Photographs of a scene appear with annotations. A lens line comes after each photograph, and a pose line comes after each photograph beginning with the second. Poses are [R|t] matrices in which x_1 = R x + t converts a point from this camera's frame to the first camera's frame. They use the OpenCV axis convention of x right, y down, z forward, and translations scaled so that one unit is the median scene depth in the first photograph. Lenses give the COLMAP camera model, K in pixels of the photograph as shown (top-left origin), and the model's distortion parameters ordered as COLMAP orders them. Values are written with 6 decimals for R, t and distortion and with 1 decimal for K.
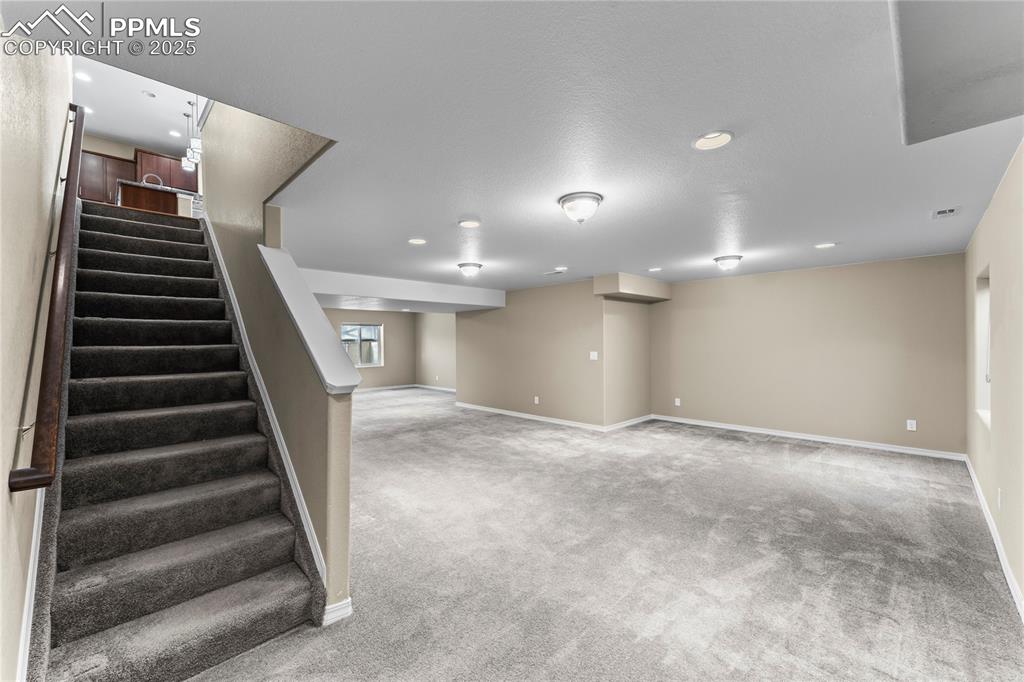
lens RADIAL K [[408.6, 0, 506.9], [0, 408.6, 339.7], [0, 0, 1]] dist [-0.002151, -0.000278]
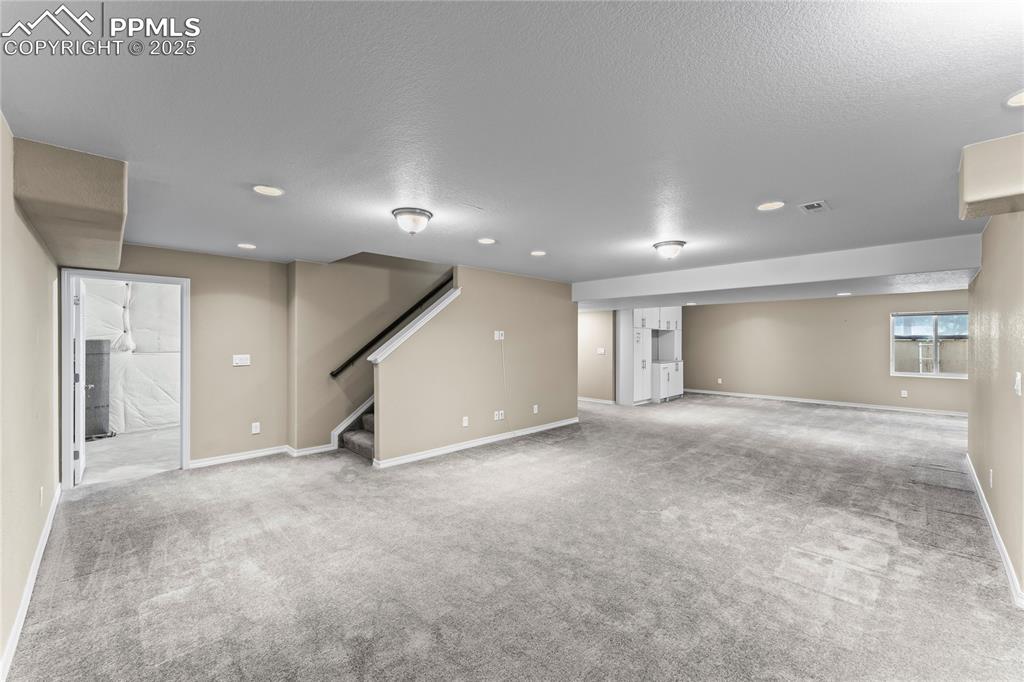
lens RADIAL K [[408.6, 0, 506.9], [0, 408.6, 339.7], [0, 0, 1]] dist [-0.002151, -0.000278]
pose [[-0.005677, 0.010380, -0.999930, 0.708627], [0.002158, 0.999944, 0.010368, -0.006833], [0.999982, -0.002099, -0.005699, 0.692649]]
